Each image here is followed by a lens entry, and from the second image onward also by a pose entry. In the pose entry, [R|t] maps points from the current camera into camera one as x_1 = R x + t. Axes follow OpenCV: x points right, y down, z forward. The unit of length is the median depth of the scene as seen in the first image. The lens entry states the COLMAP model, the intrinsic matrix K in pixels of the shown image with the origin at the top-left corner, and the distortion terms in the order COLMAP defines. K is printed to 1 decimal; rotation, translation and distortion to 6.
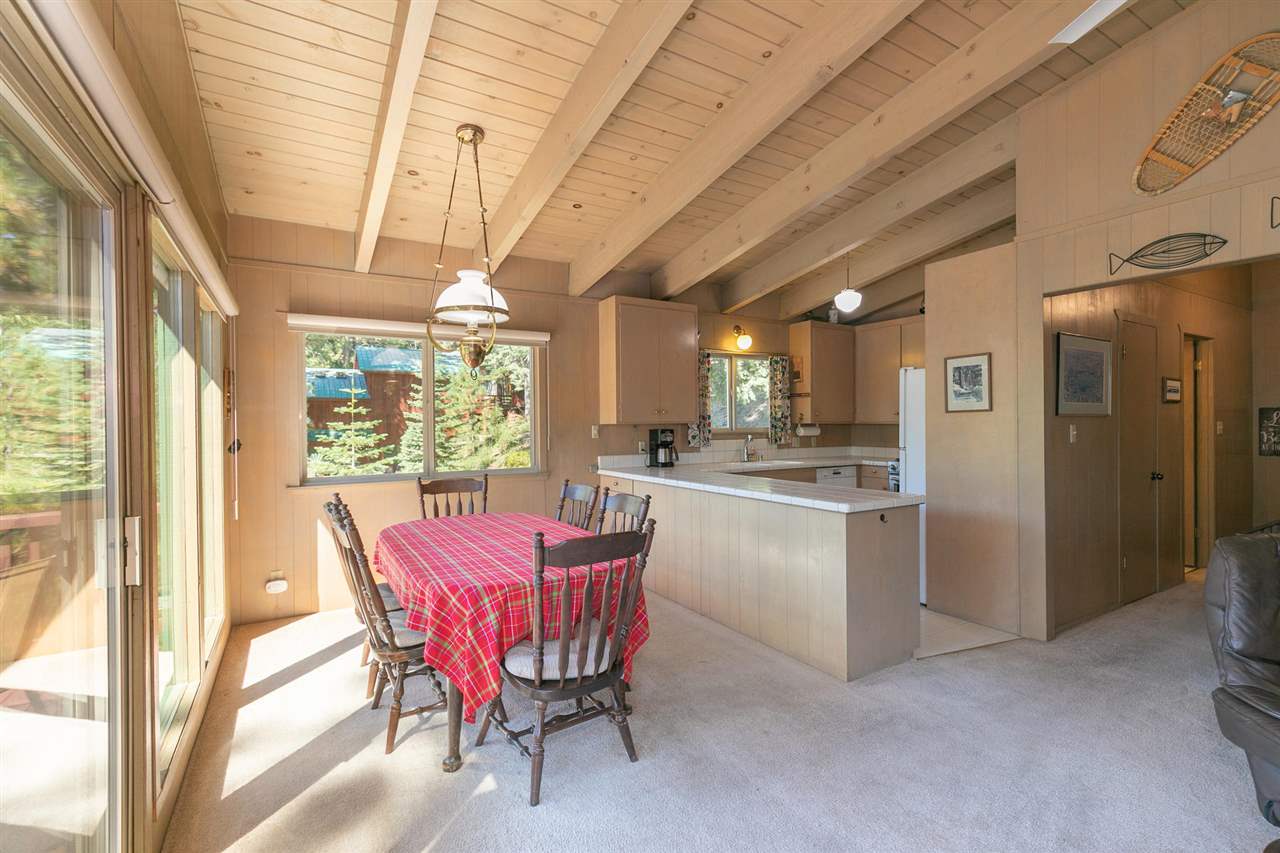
lens RADIAL K [[580.8, 0, 648.8], [0, 580.8, 425.5], [0, 0, 1]] dist [0.011391, -0.000686]
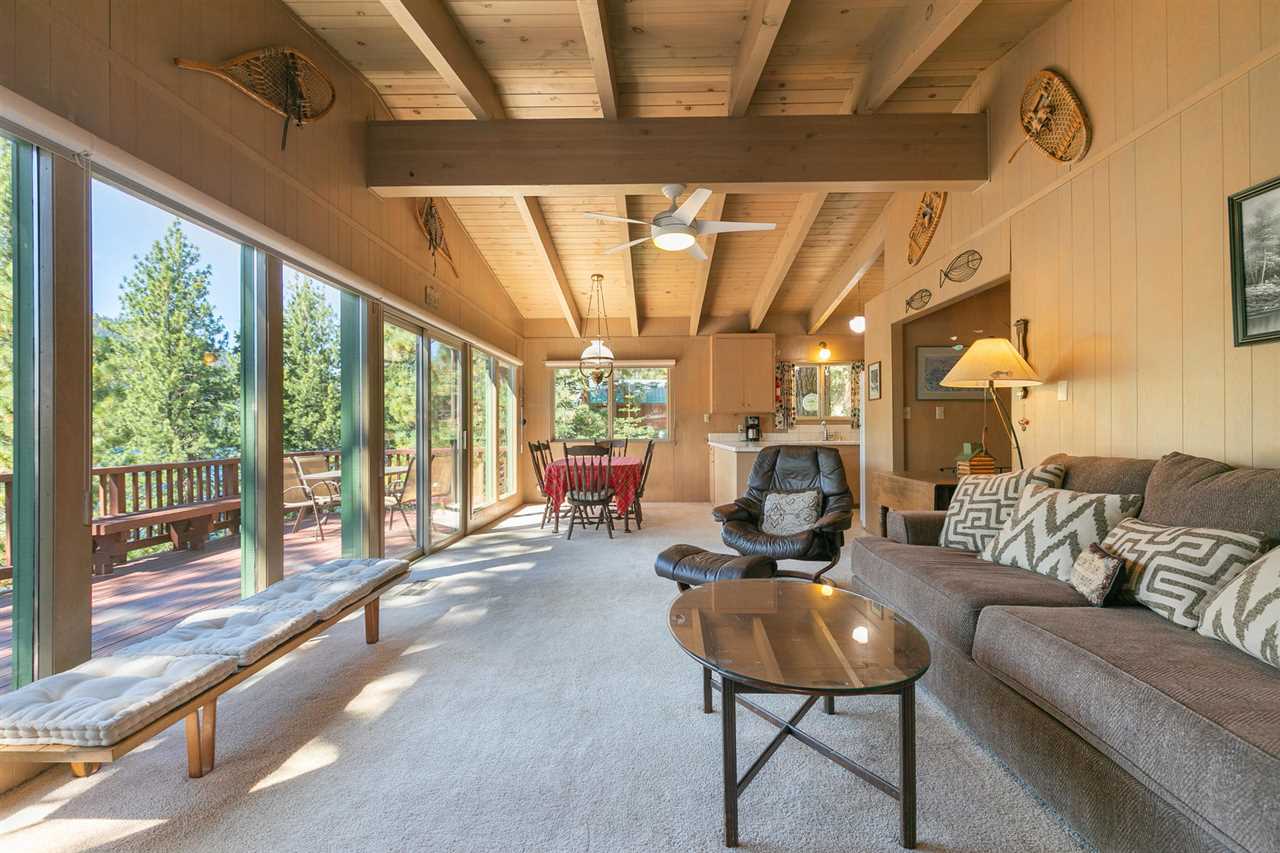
lens RADIAL K [[580.8, 0, 636.2], [0, 580.8, 426.0], [0, 0, 1]] dist [0.011391, -0.000686]
pose [[0.834532, 0.001167, -0.550958, 0.649833], [-0.004199, 0.999982, -0.004242, 0.041522], [0.550944, 0.005854, 0.834522, -0.468696]]
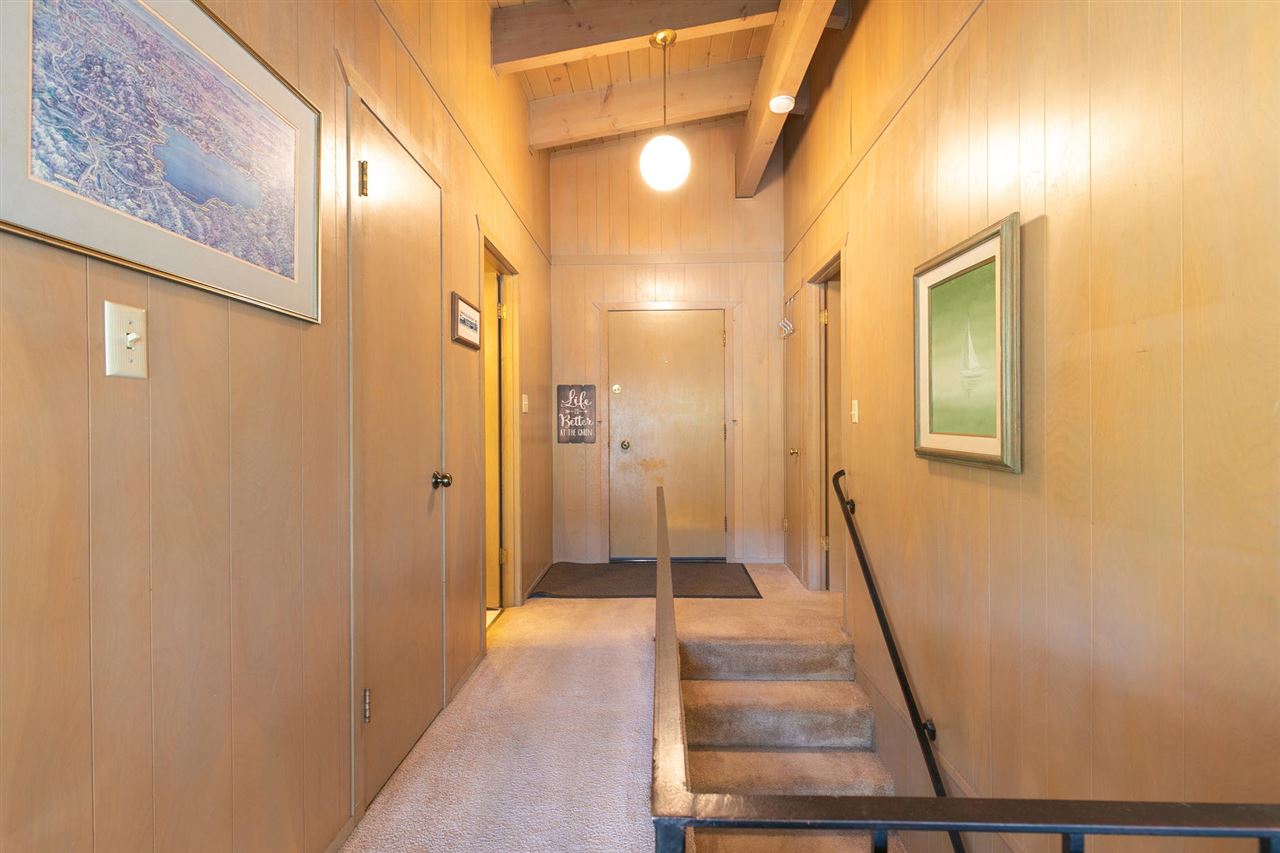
lens RADIAL K [[580.8, 0, 637.9], [0, 580.8, 424.4], [0, 0, 1]] dist [0.011391, -0.000686]
pose [[0.559481, 0.007612, 0.828808, 0.463869], [0.002460, 0.999938, -0.010844, 0.037475], [-0.828840, 0.008106, 0.559428, 0.490628]]
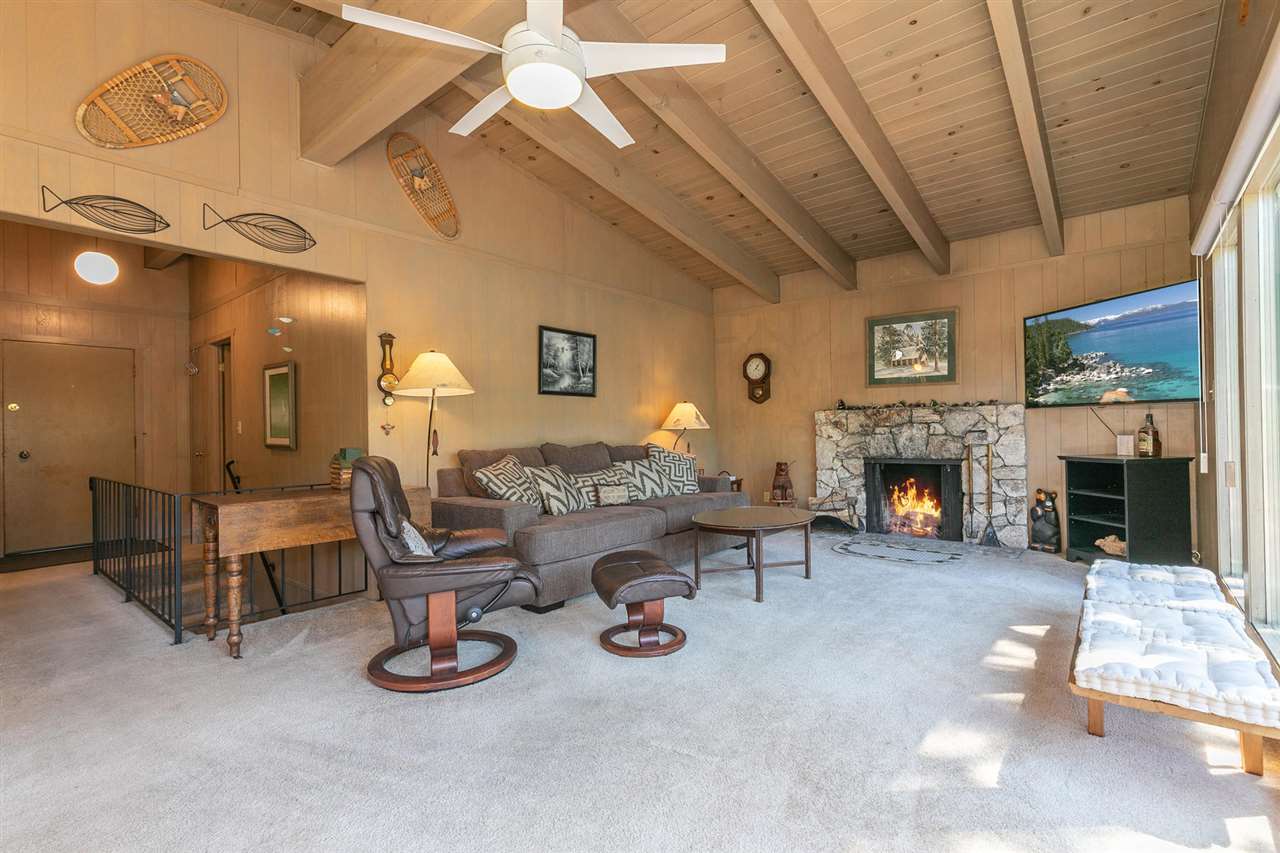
lens RADIAL K [[580.8, 0, 641.8], [0, 580.8, 428.0], [0, 0, 1]] dist [0.011391, -0.000686]
pose [[-0.311765, 0.017926, 0.949990, -0.165905], [0.023994, 0.999652, -0.010989, 0.048693], [-0.949856, 0.019368, -0.312087, 0.274808]]
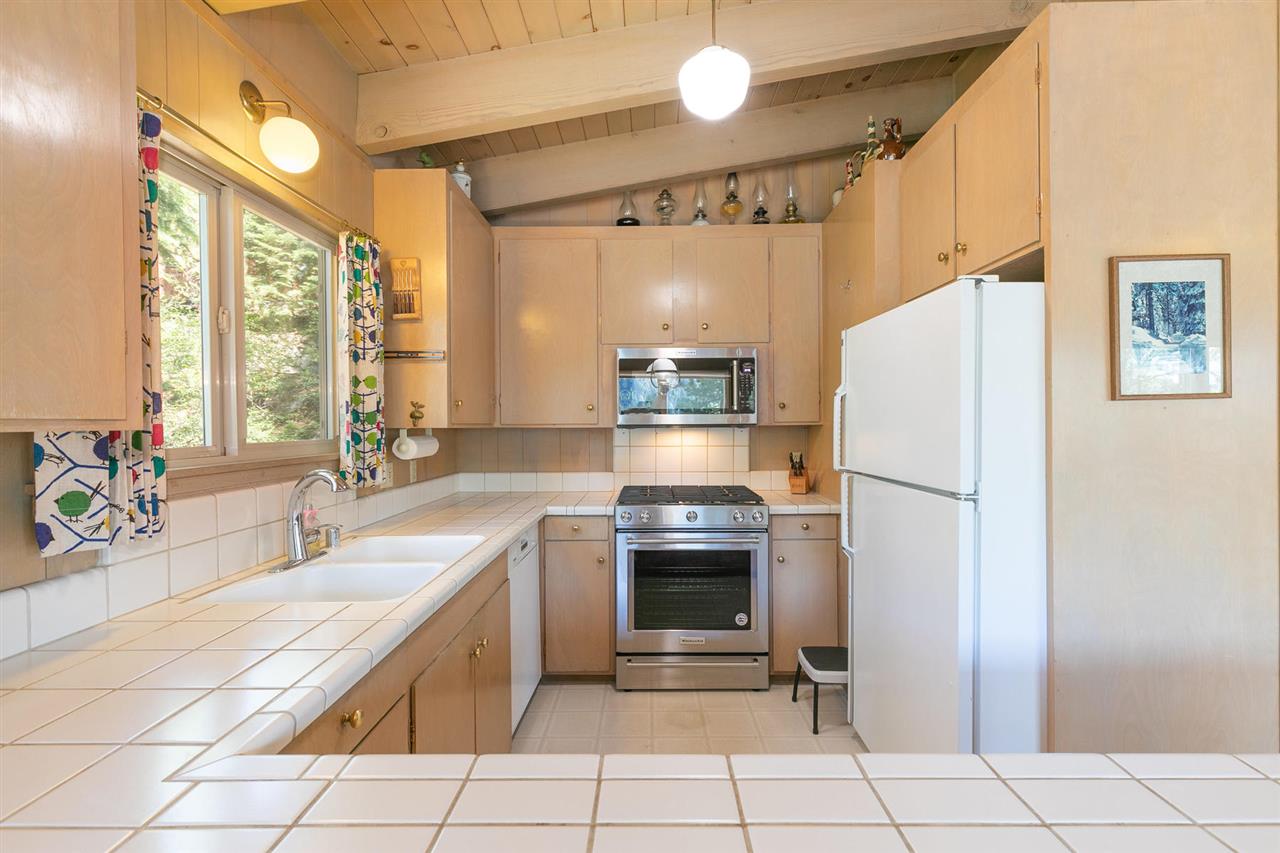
lens RADIAL K [[580.8, 0, 645.0], [0, 580.8, 427.5], [0, 0, 1]] dist [0.011391, -0.000686]
pose [[0.530917, -0.002892, 0.847419, 0.015254], [0.005178, 0.999987, 0.000169, -0.004219], [-0.847408, 0.004298, 0.530925, 0.823524]]
